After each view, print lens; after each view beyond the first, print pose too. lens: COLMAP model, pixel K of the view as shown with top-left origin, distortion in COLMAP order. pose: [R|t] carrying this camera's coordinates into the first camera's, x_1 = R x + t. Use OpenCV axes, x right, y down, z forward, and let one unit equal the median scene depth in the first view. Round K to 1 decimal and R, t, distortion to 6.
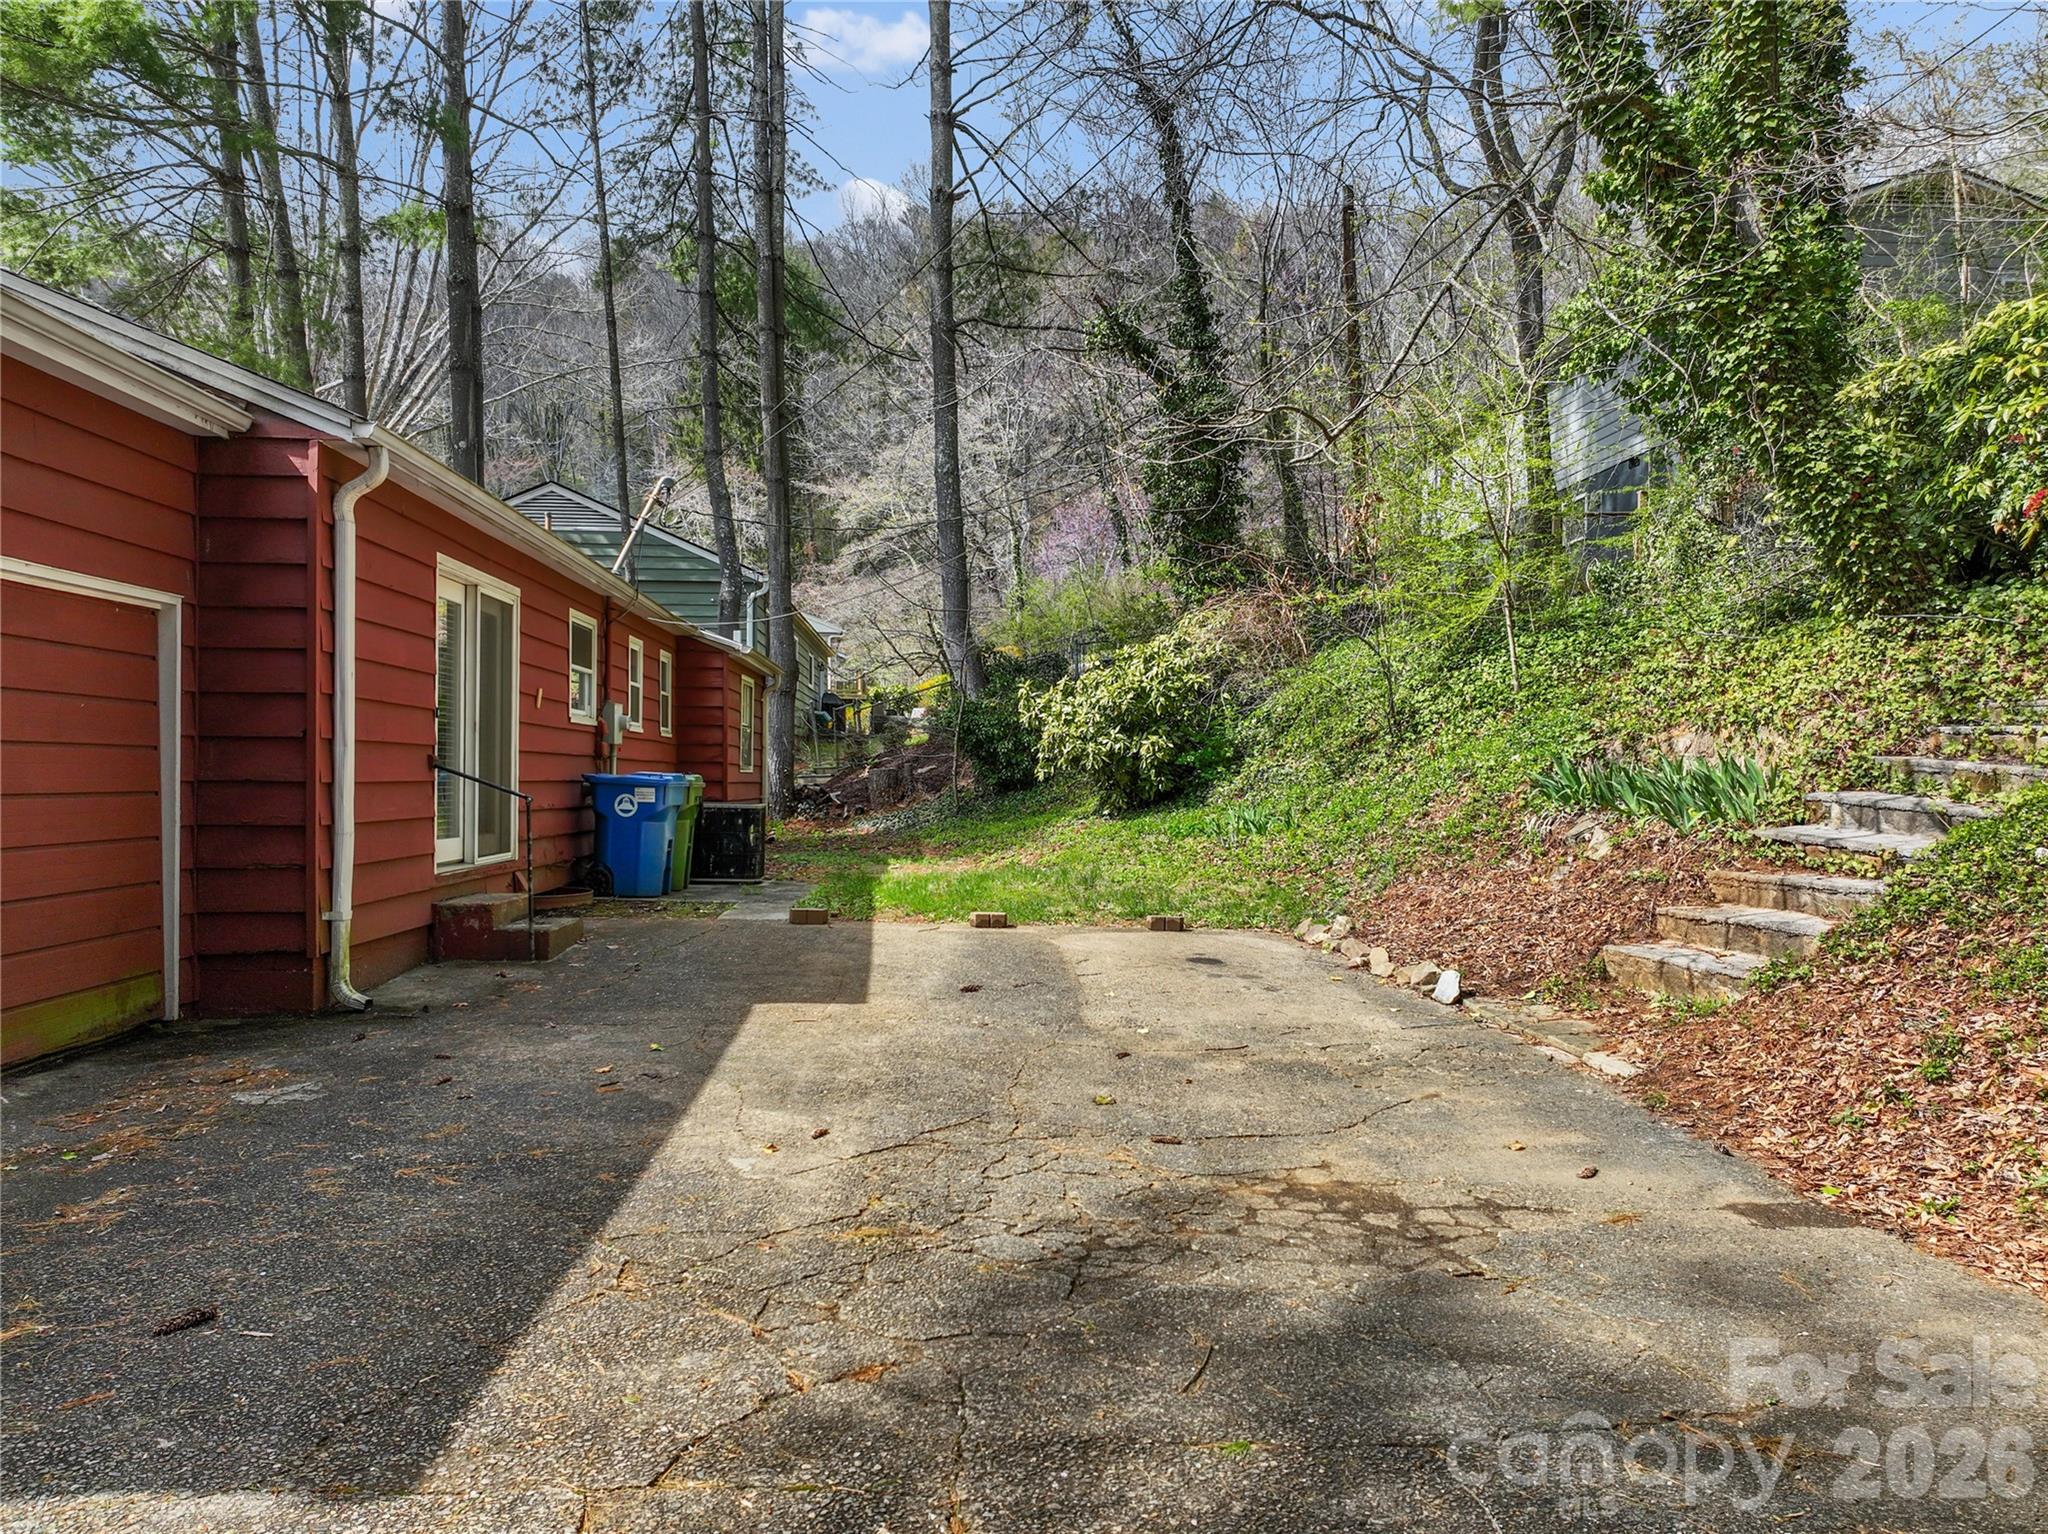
lens RADIAL K [[1501.0, 0, 1026.3], [0, 1501.0, 793.4], [0, 0, 1]] dist [0.004214, 0.024487]
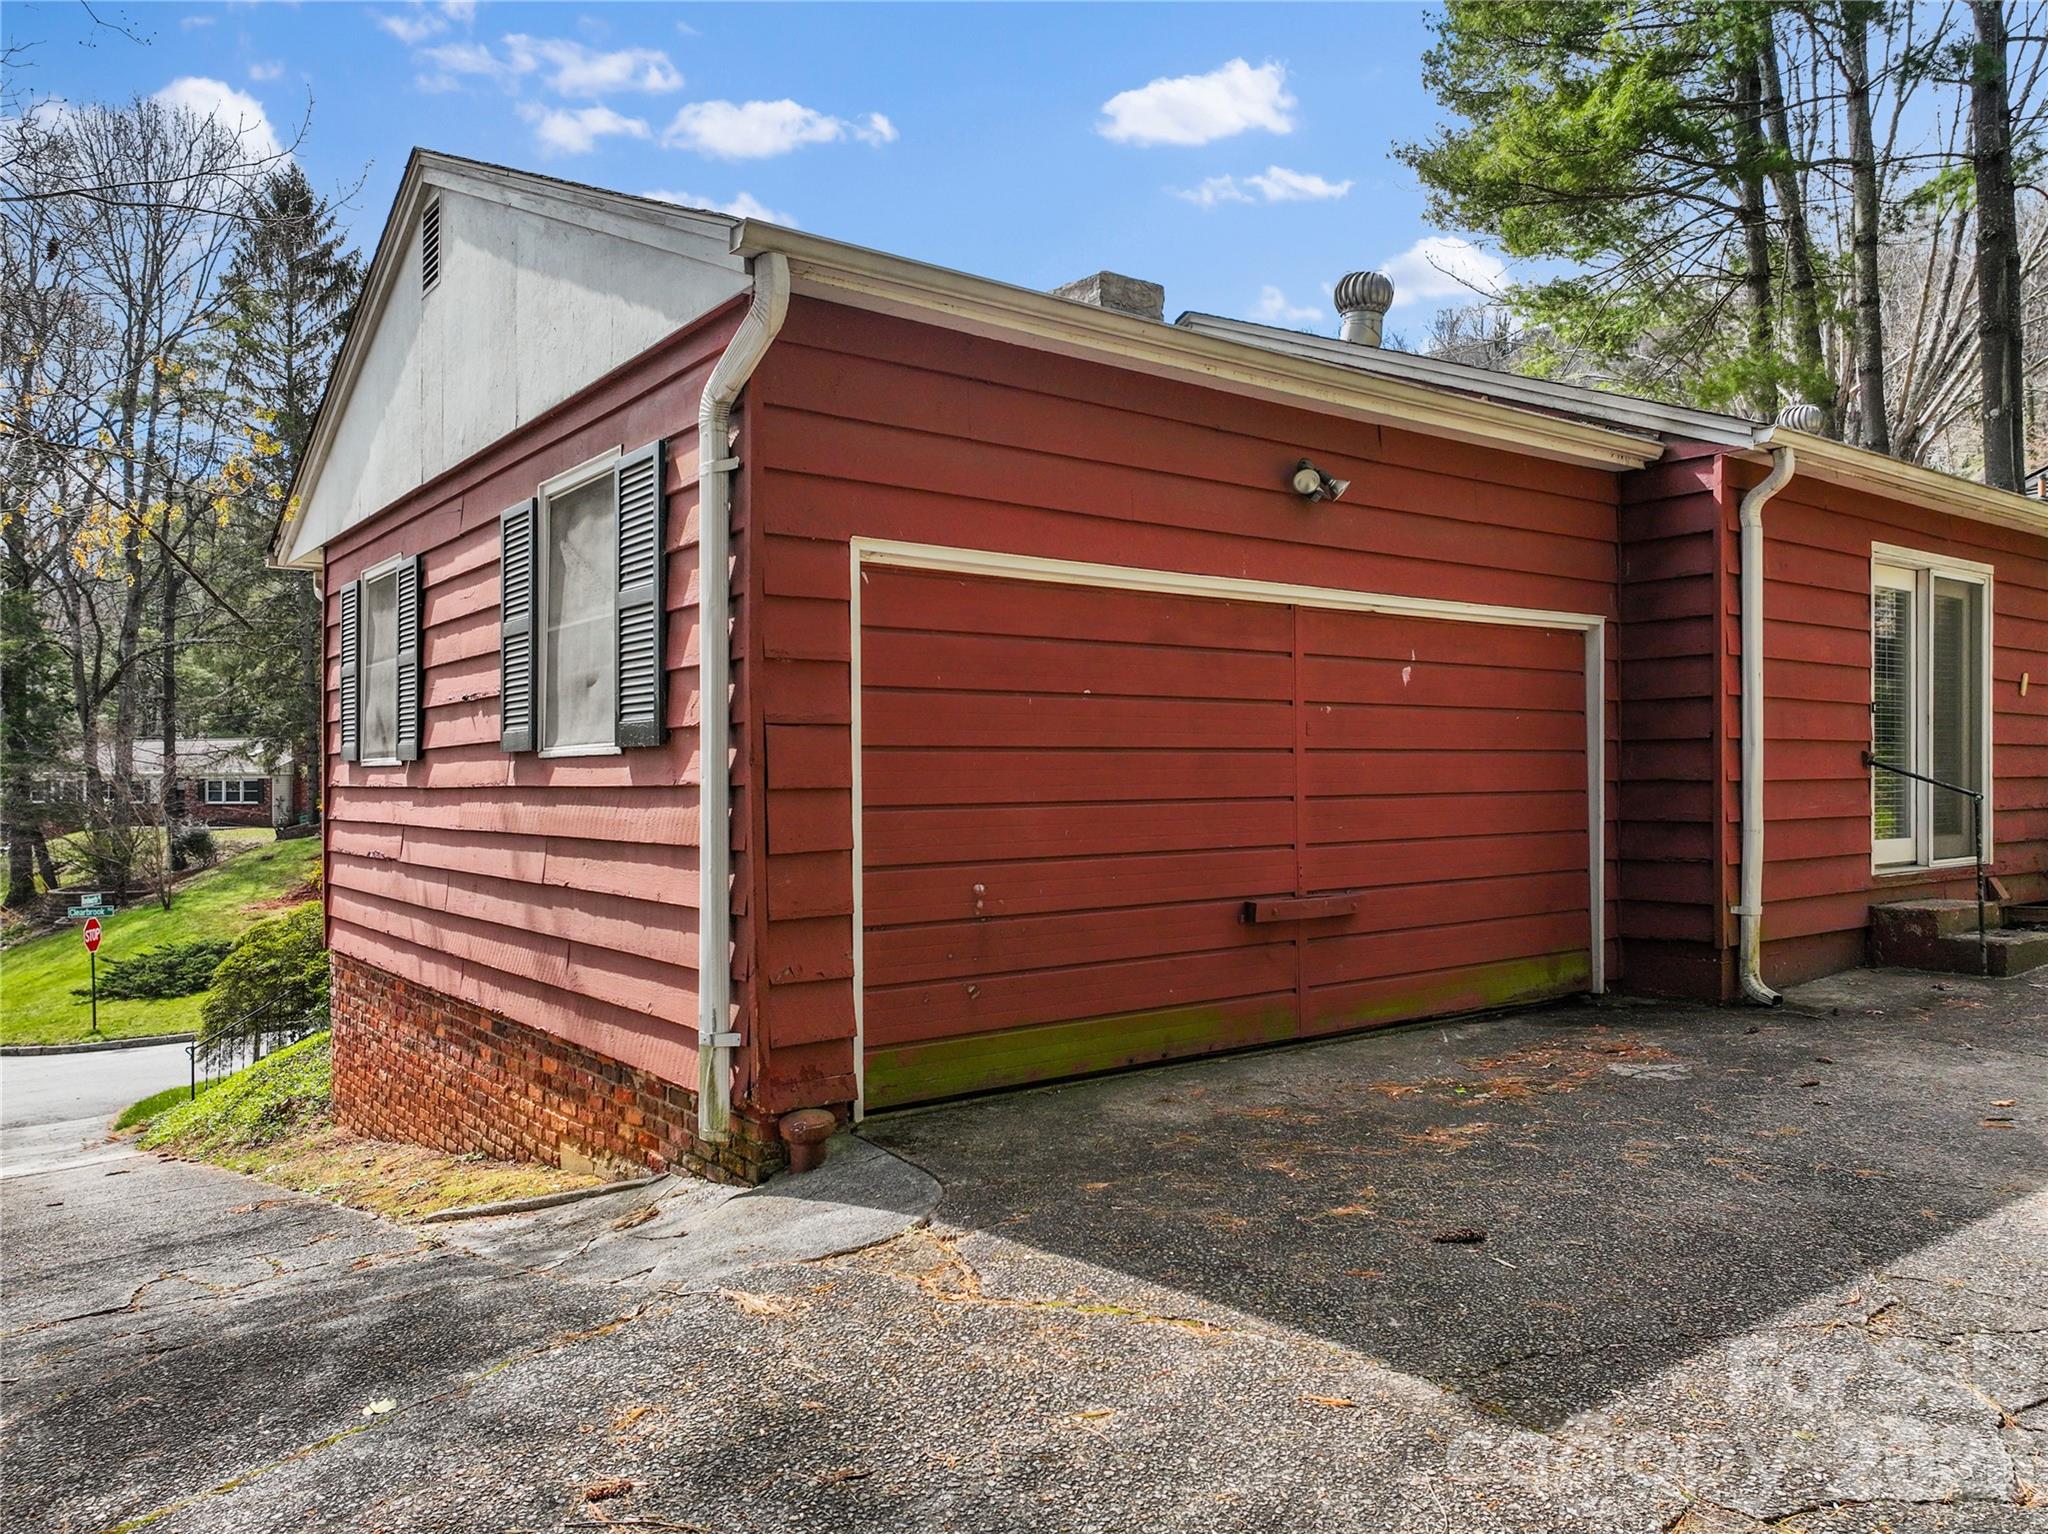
lens RADIAL K [[1445.7, 0, 1024.0], [0, 1445.7, 767.0], [0, 0, 1]] dist [0.002817, 0.031236]
pose [[0.568406, -0.018326, -0.822544, 0.078410], [0.003391, 0.999796, -0.019932, 0.001382], [0.822741, 0.008540, 0.568352, 0.030116]]
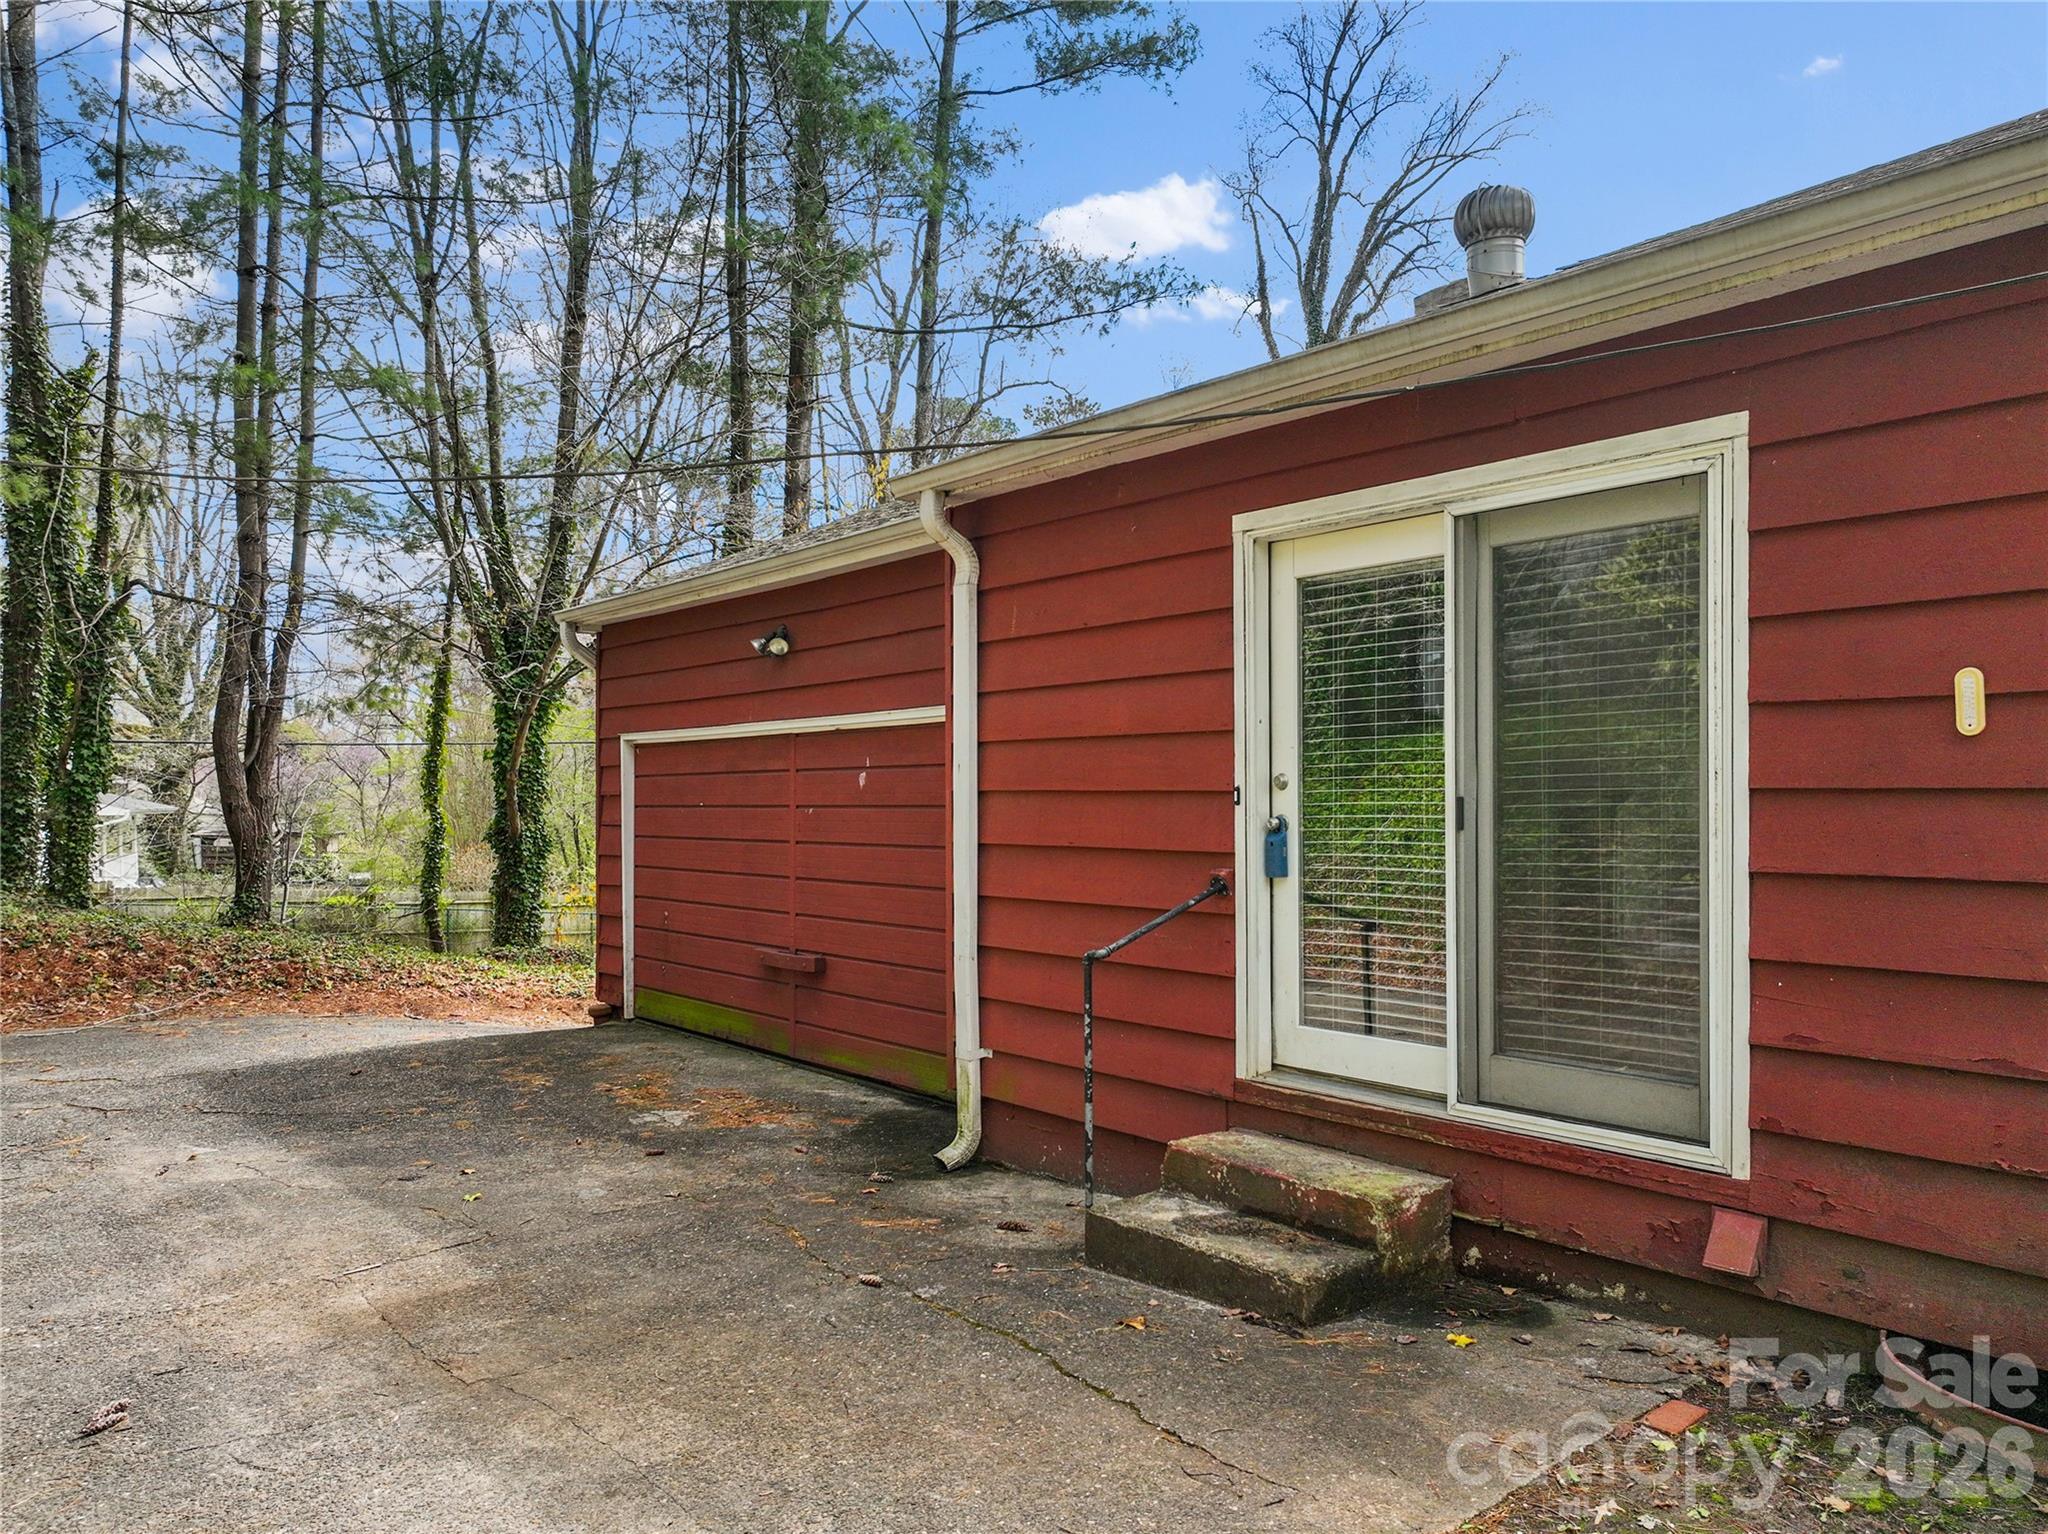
lens RADIAL K [[1445.7, 0, 1024.0], [0, 1445.7, 767.0], [0, 0, 1]] dist [0.002817, 0.031236]
pose [[-0.799111, -0.022090, -0.600777, 0.008833], [-0.010440, 0.999684, -0.022870, -0.065014], [0.601093, -0.012004, -0.799089, 1.806169]]
